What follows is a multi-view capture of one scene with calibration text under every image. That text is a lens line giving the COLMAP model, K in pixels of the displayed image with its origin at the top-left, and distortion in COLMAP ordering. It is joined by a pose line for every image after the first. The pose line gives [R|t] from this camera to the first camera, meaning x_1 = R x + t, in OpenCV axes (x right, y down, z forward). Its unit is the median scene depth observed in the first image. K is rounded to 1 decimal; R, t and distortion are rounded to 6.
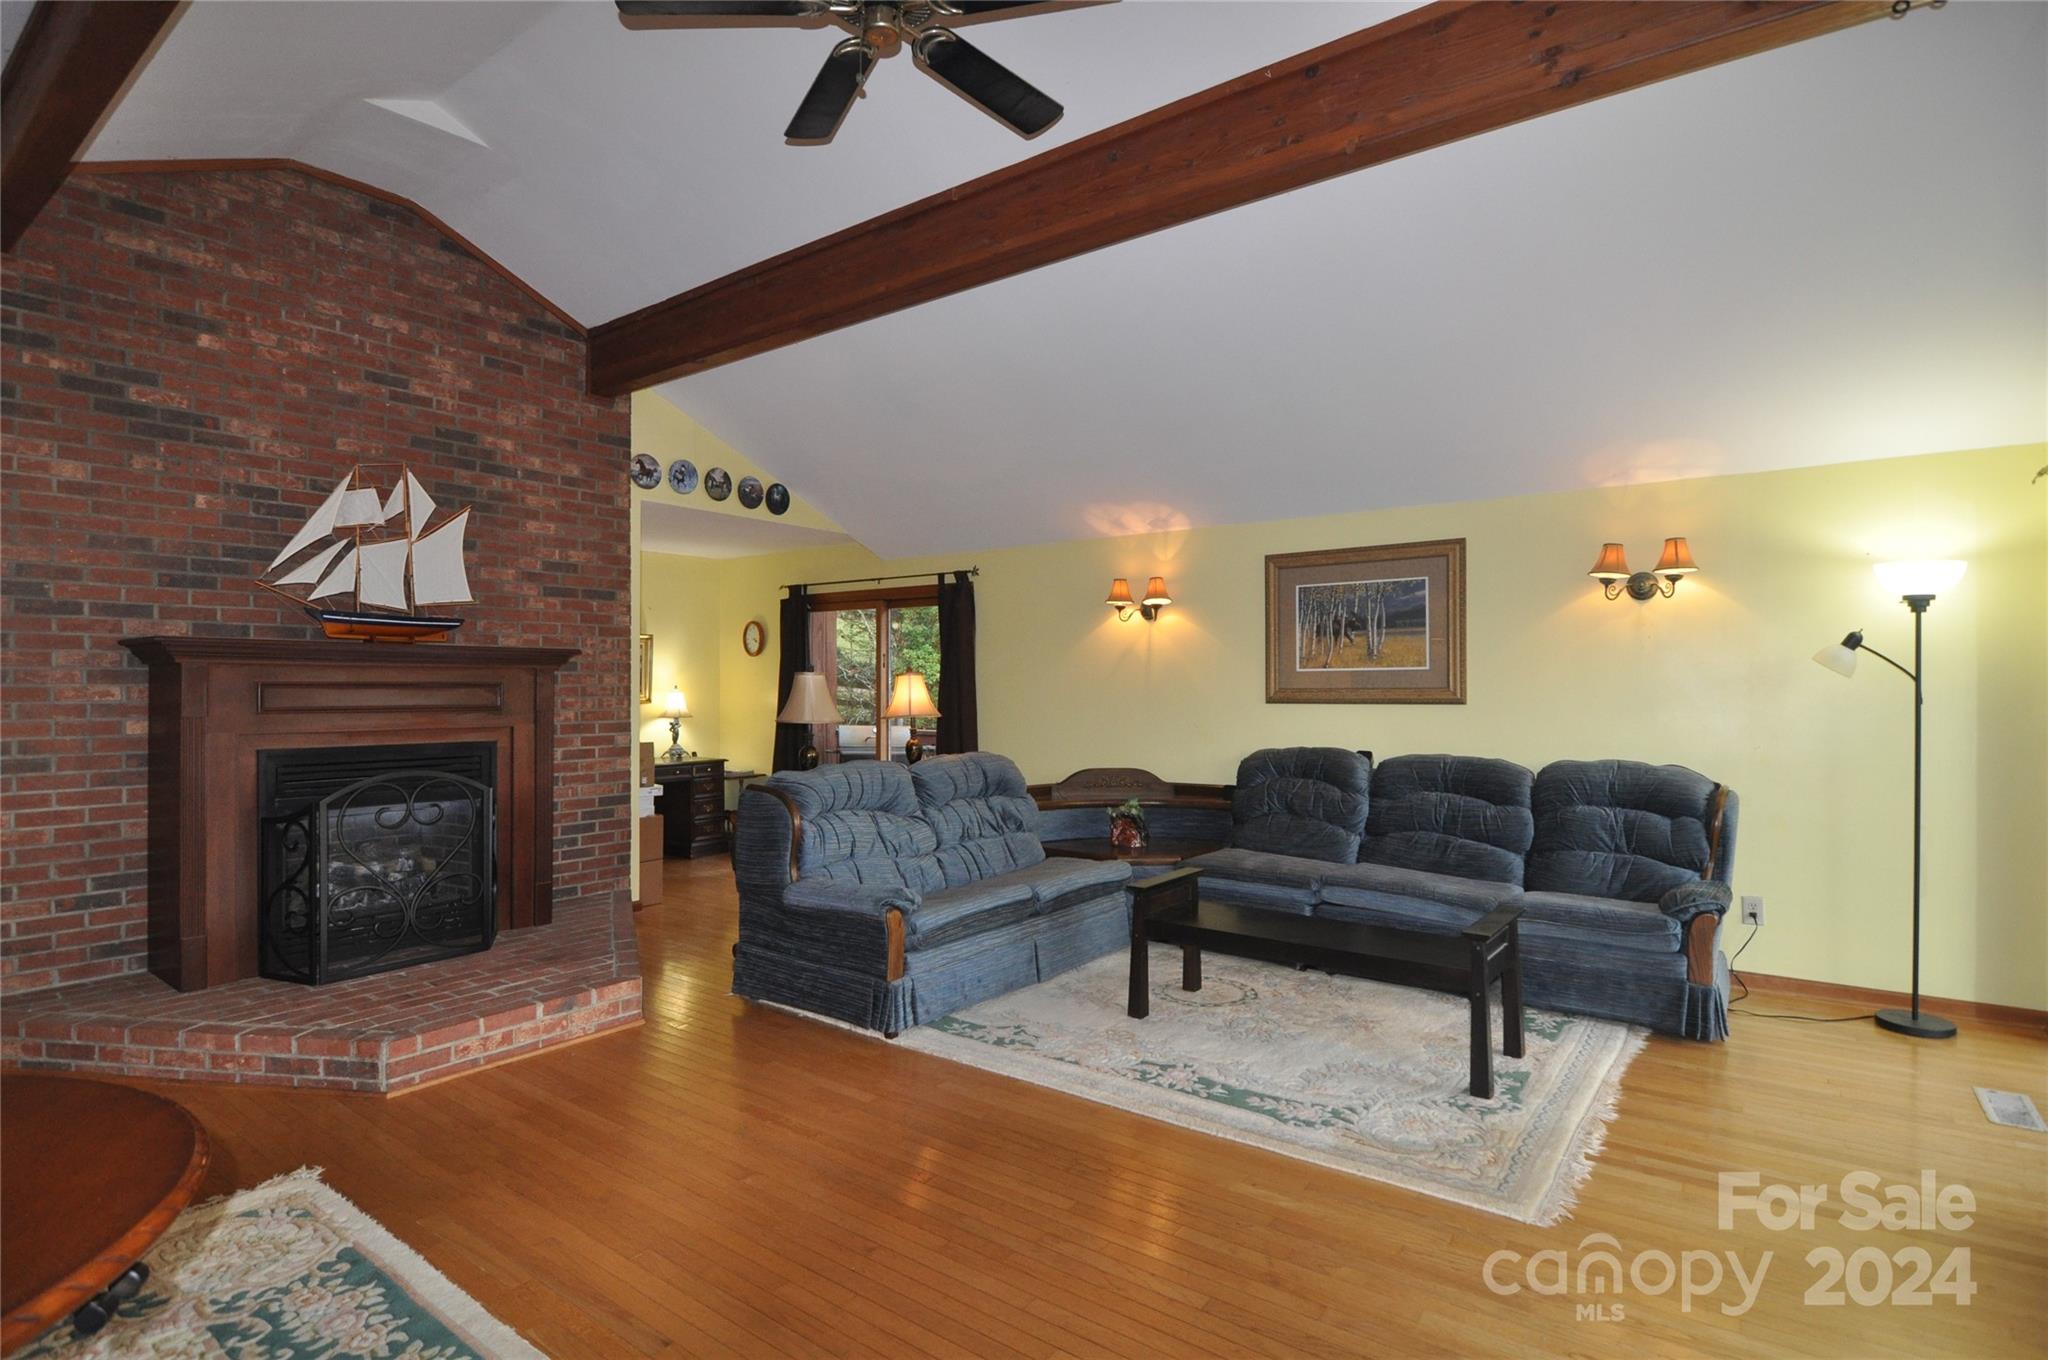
lens RADIAL K [[1015.2, 0, 1024.0], [0, 1015.2, 680.0], [0, 0, 1]] dist [-0.013861, -0.000998]
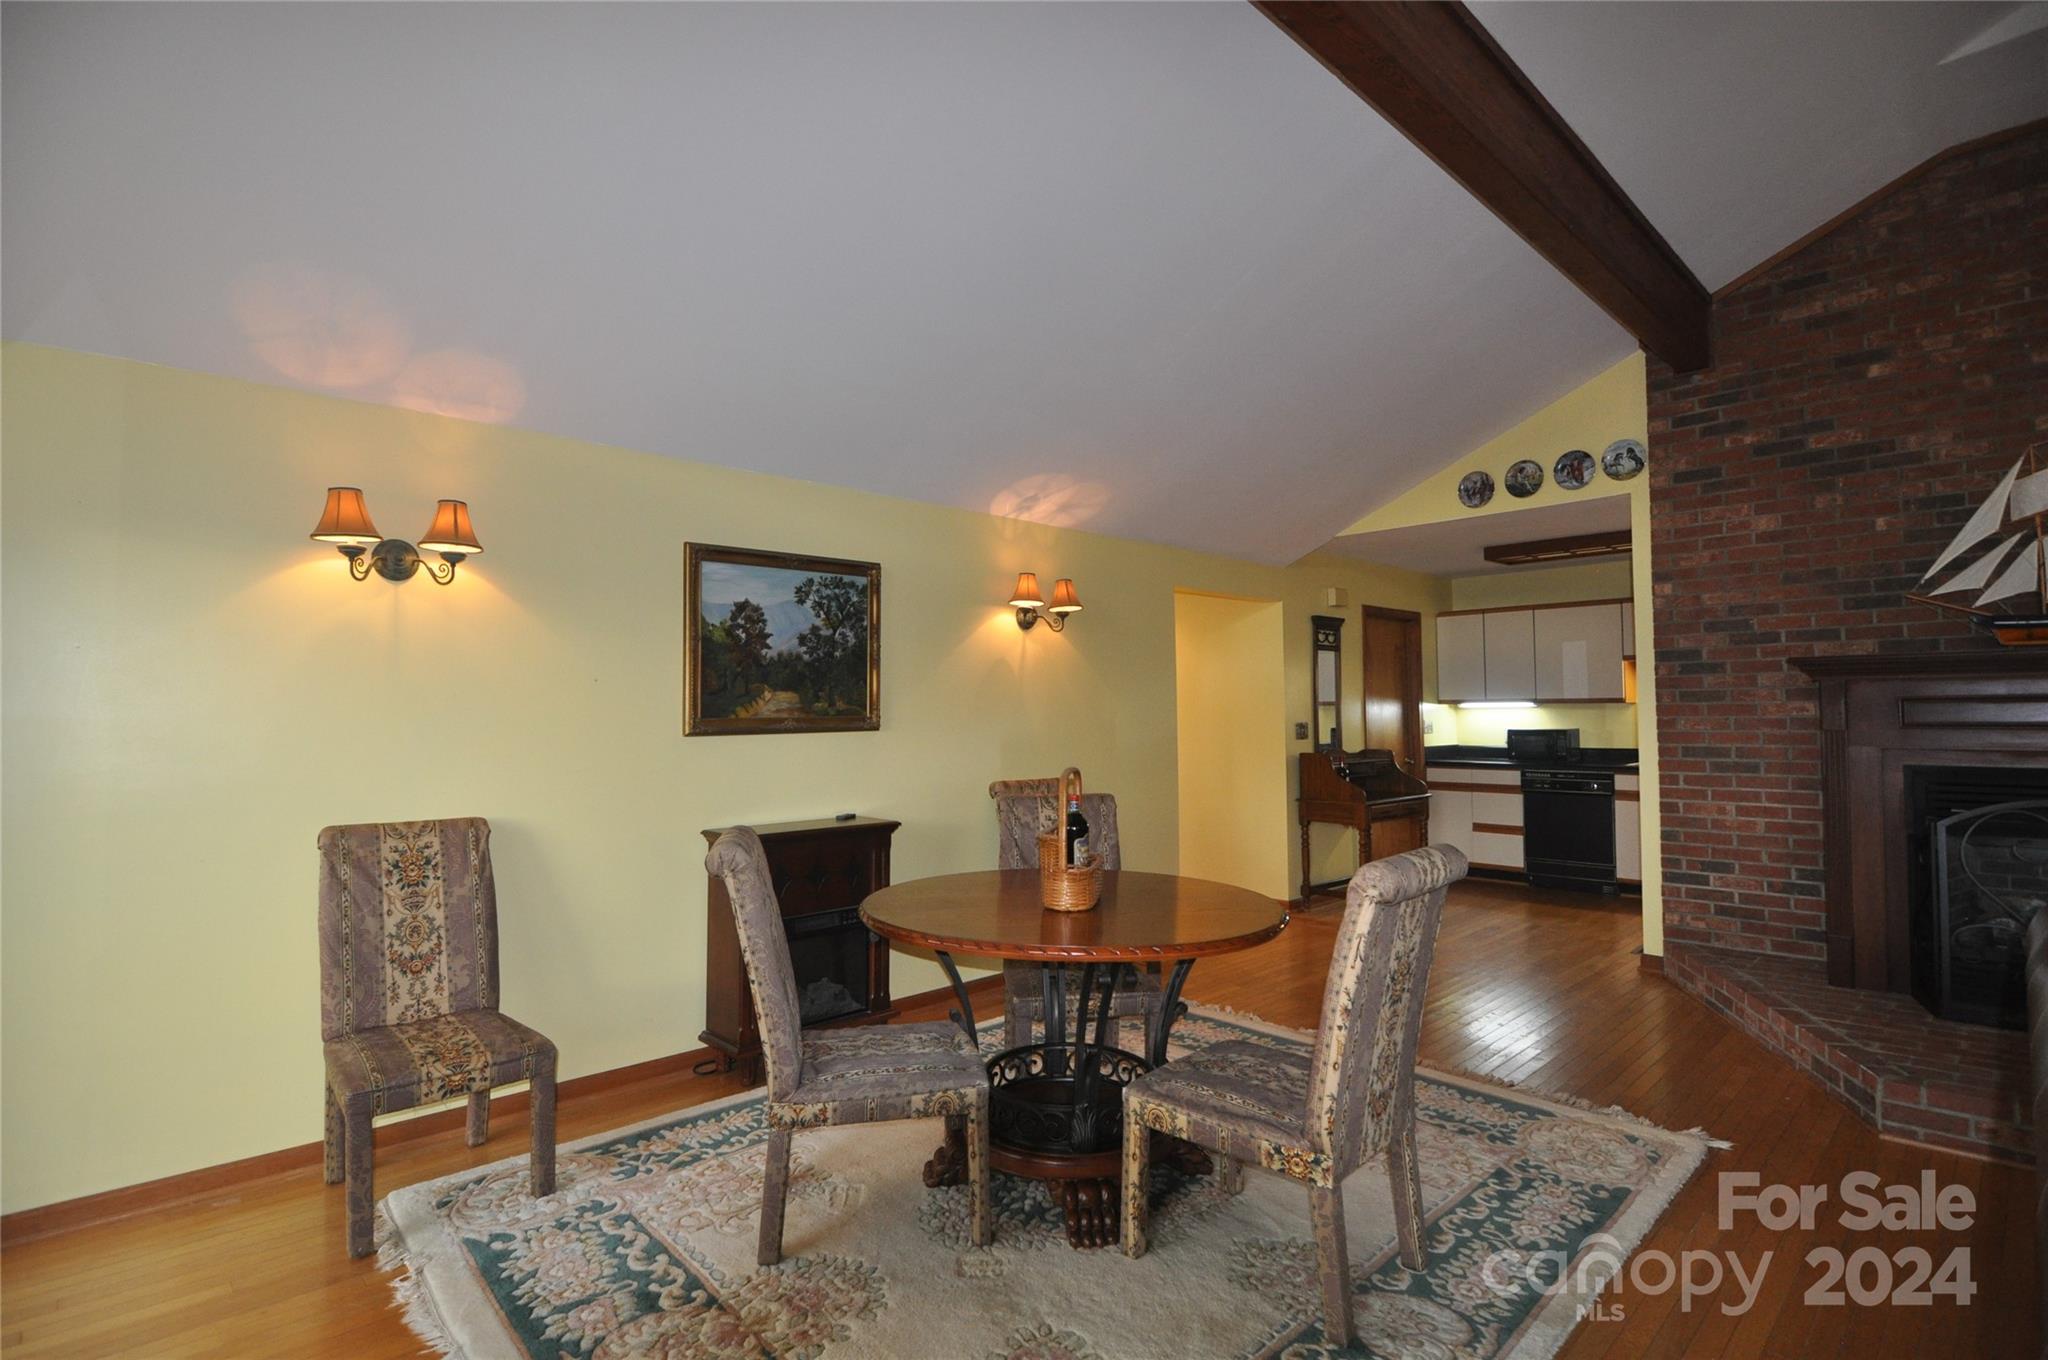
lens RADIAL K [[980.8, 0, 1022.0], [0, 980.8, 679.4], [0, 0, 1]] dist [-0.003596, -0.013674]
pose [[-0.170192, -0.033496, -0.984841, 0.325560], [0.011772, 0.999282, -0.036021, 0.008953], [0.985341, -0.017724, -0.169676, 0.301433]]
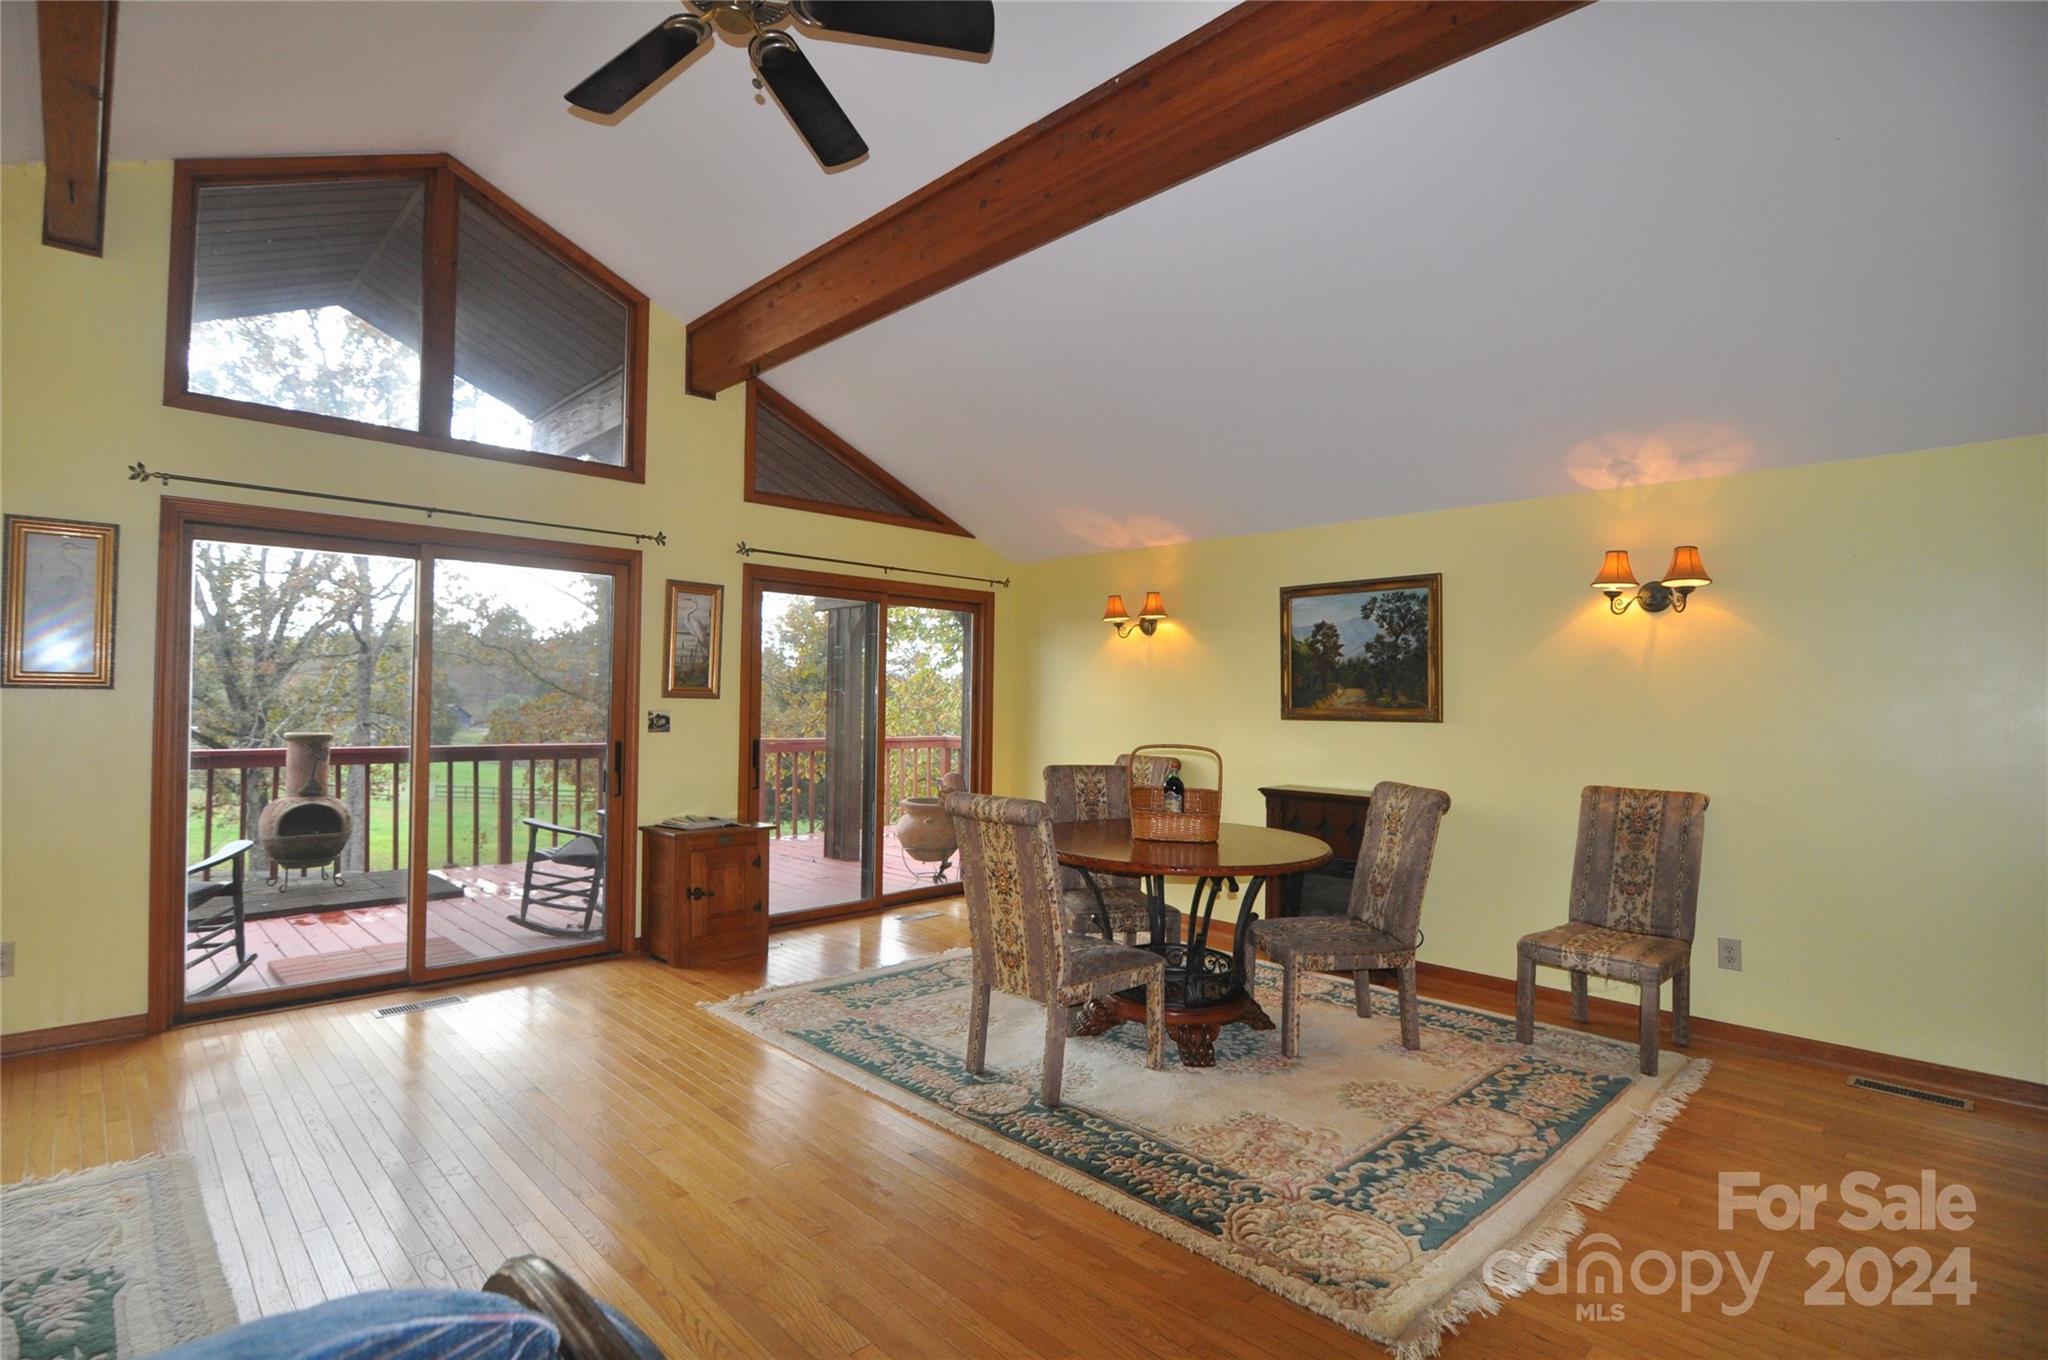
lens RADIAL K [[980.8, 0, 1022.0], [0, 980.8, 679.4], [0, 0, 1]] dist [-0.003596, -0.013674]
pose [[-0.988052, -0.010147, 0.153785, -0.363079], [-0.014261, 0.999569, -0.025674, 0.009541], [-0.153458, -0.027561, -0.987771, 1.200161]]
